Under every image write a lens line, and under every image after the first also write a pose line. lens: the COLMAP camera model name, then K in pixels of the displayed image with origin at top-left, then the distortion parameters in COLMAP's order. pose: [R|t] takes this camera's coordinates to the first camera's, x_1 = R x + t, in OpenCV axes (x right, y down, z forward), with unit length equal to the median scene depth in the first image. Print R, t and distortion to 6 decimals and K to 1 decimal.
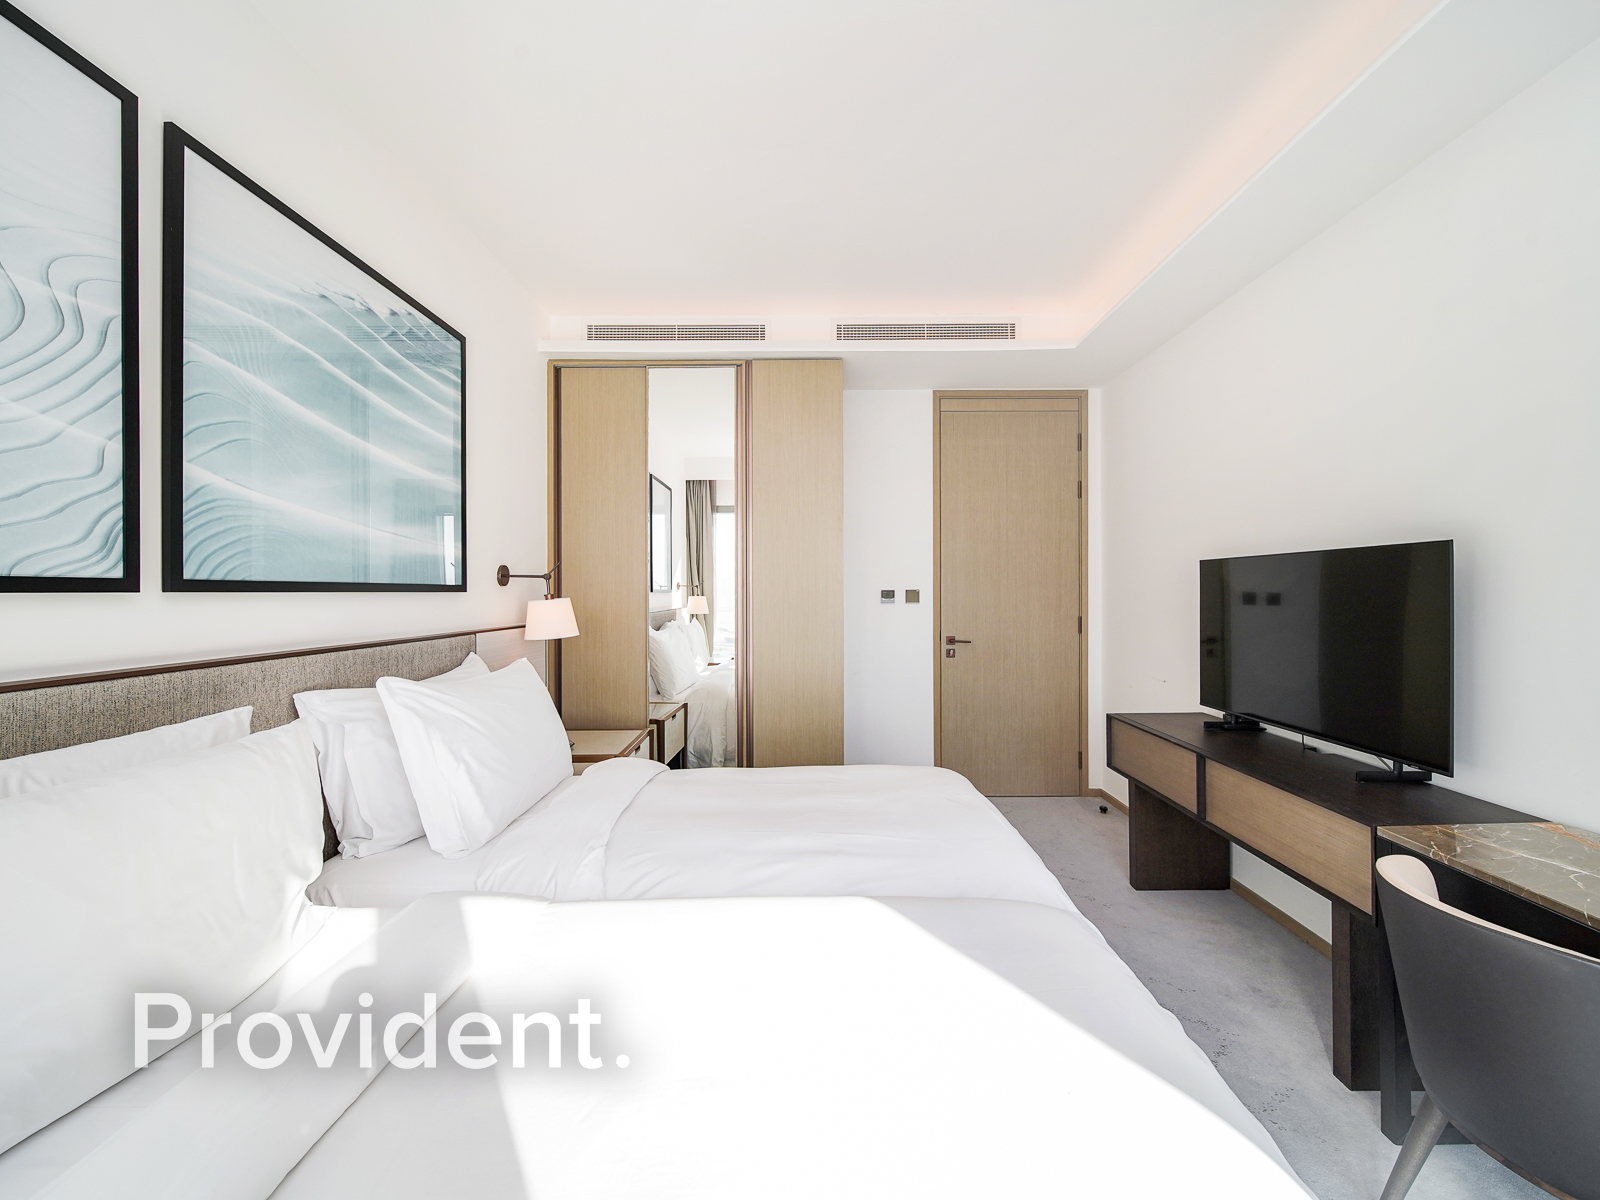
lens RADIAL K [[641.2, 0, 794.5], [0, 641.2, 588.9], [0, 0, 1]] dist [-0.000743, -0.001596]
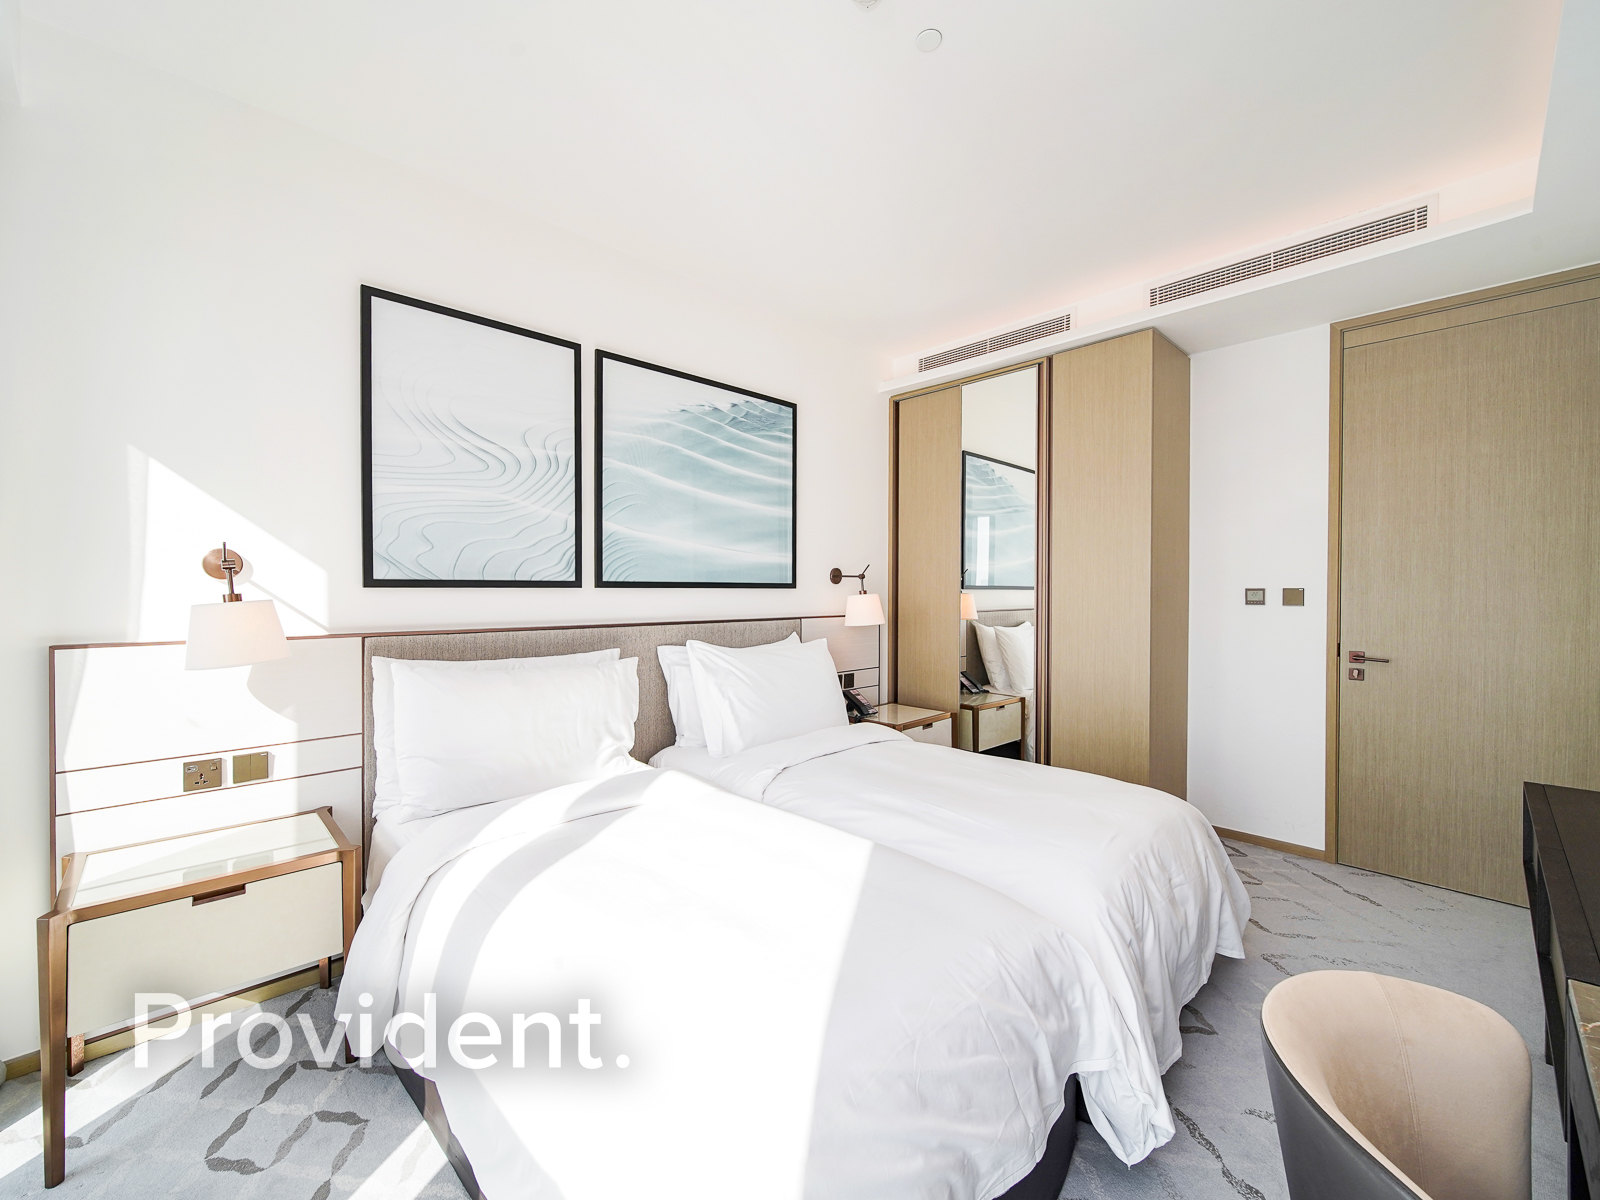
lens RADIAL K [[641.2, 0, 789.4], [0, 641.2, 591.5], [0, 0, 1]] dist [-0.000743, -0.001596]
pose [[0.694292, 0.008061, -0.719648, 0.454601], [-0.001664, 0.999953, 0.009595, -0.001696], [0.719691, -0.005464, 0.694273, 0.026960]]
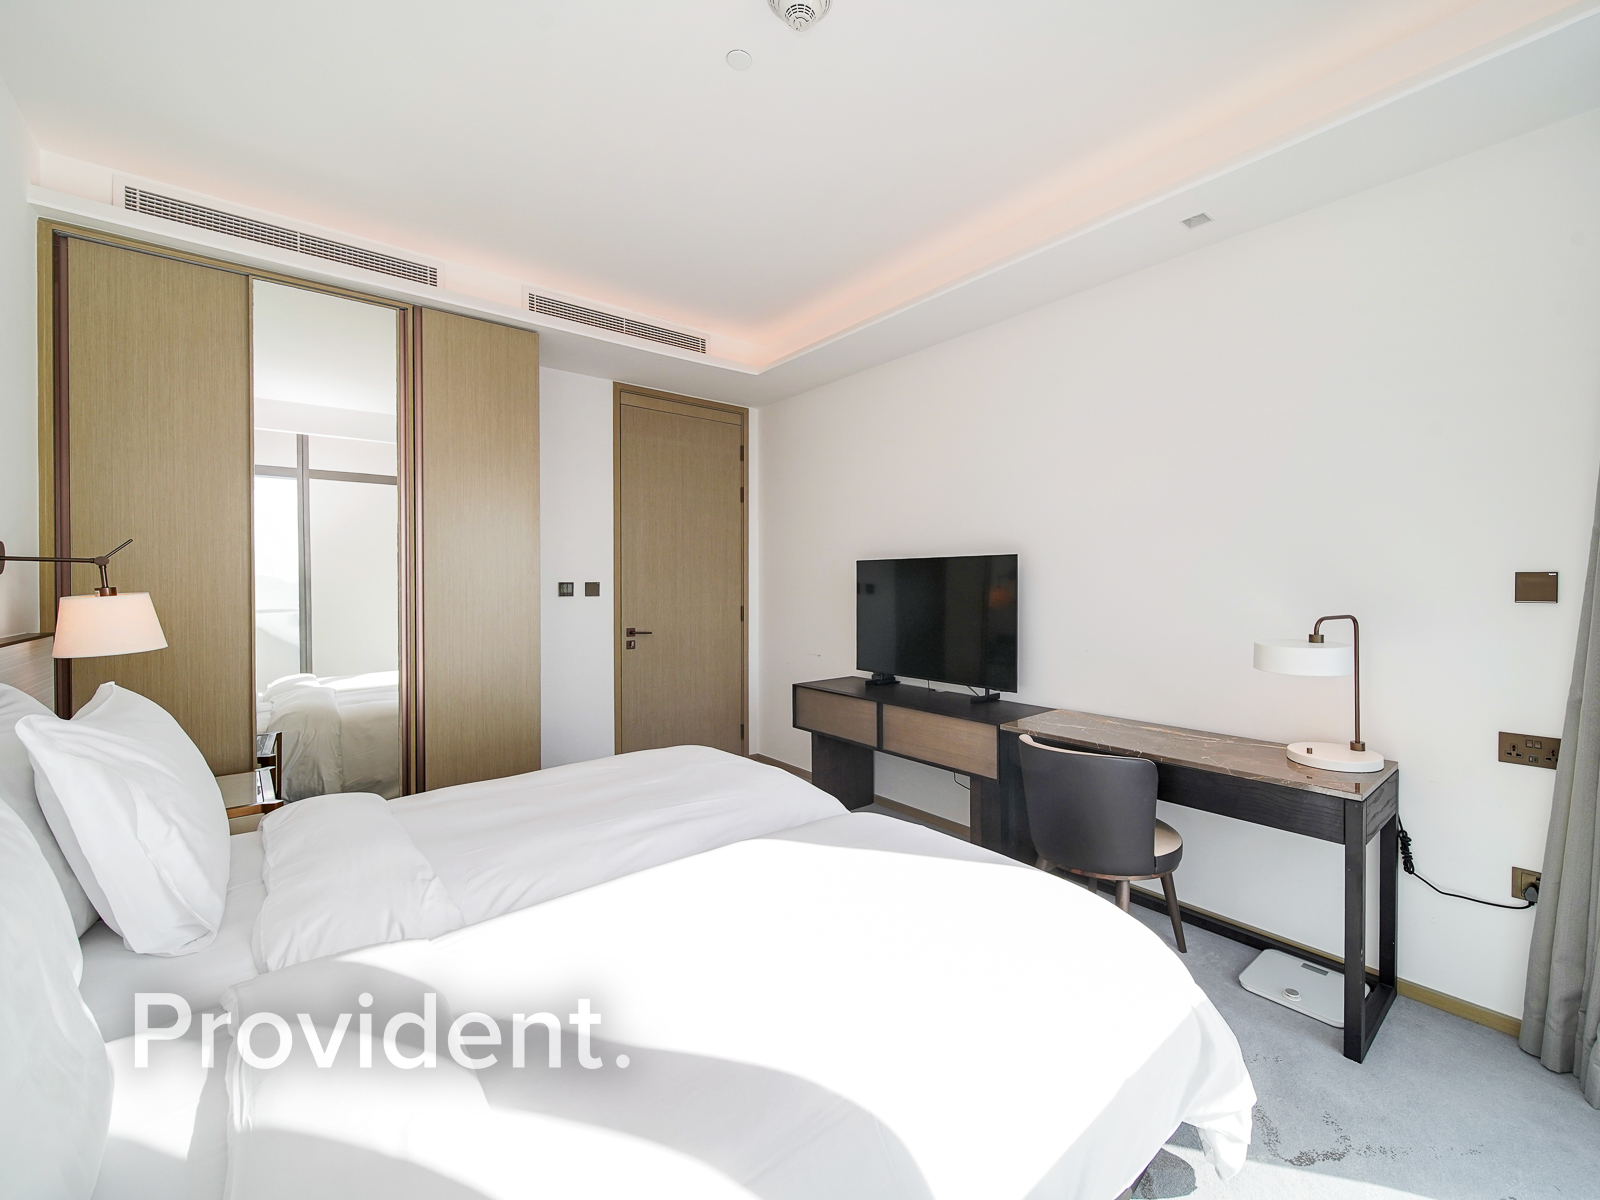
lens RADIAL K [[707.2, 0, 801.5], [0, 707.2, 593.6], [0, 0, 1]] dist [0.006029, 0.000736]
pose [[0.761800, -0.007959, 0.647763, -0.386949], [-0.003540, 0.999858, 0.016449, -0.000618], [-0.647803, -0.014824, 0.761664, -0.039928]]
